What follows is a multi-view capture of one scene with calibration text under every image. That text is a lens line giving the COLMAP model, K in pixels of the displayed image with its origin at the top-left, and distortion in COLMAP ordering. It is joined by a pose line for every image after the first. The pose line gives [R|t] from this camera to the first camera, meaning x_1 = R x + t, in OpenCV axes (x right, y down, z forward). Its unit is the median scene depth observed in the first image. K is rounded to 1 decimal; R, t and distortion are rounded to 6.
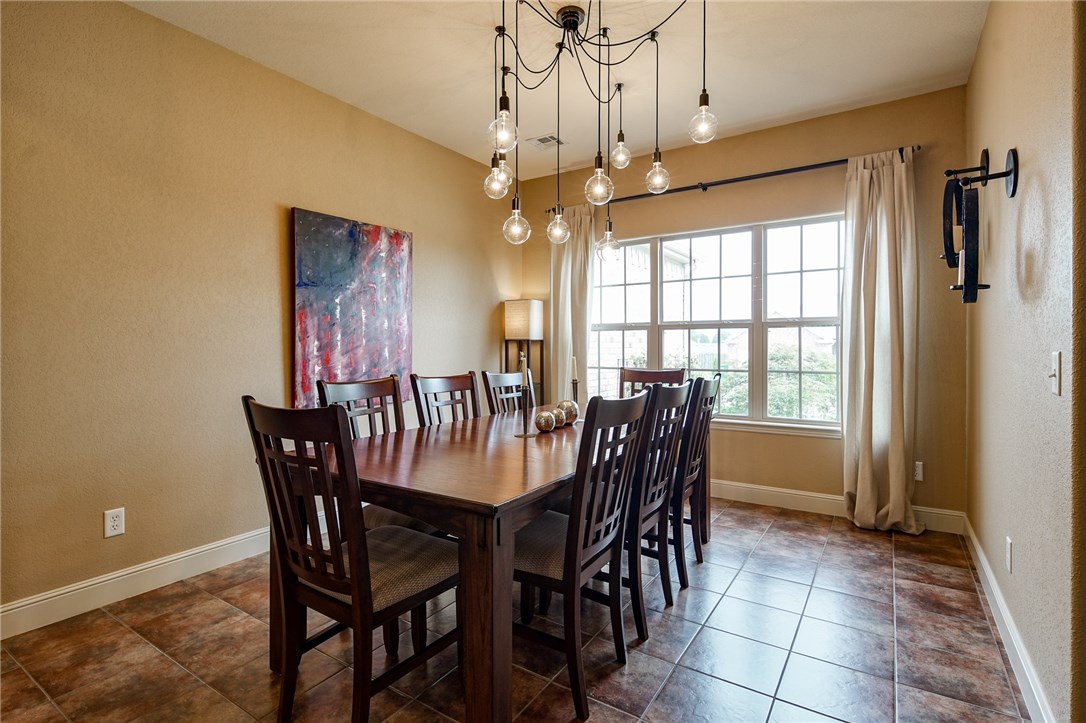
lens RADIAL K [[536.0, 0, 544.7], [0, 536.0, 345.1], [0, 0, 1]] dist [0.016253, -0.007391]
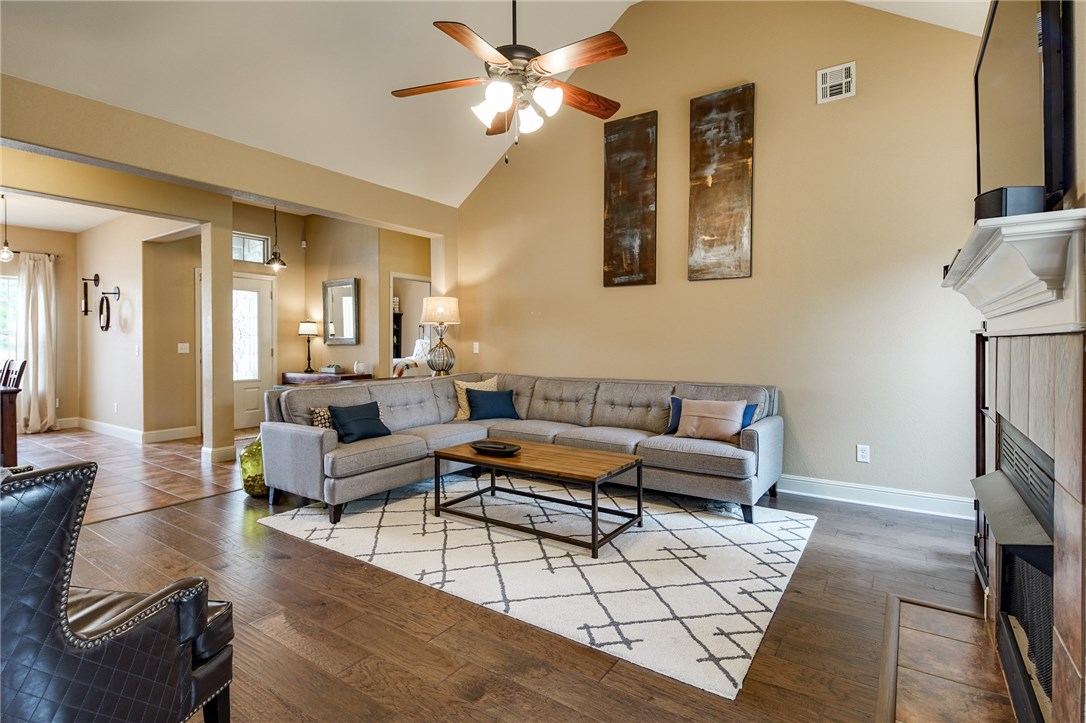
lens RADIAL K [[536.0, 0, 533.1], [0, 536.0, 345.4], [0, 0, 1]] dist [0.016253, -0.007391]
pose [[0.038852, -0.003545, 0.999239, -1.281704], [0.007090, 0.999970, 0.003272, 0.005910], [-0.999220, 0.006957, 0.038876, -0.915853]]
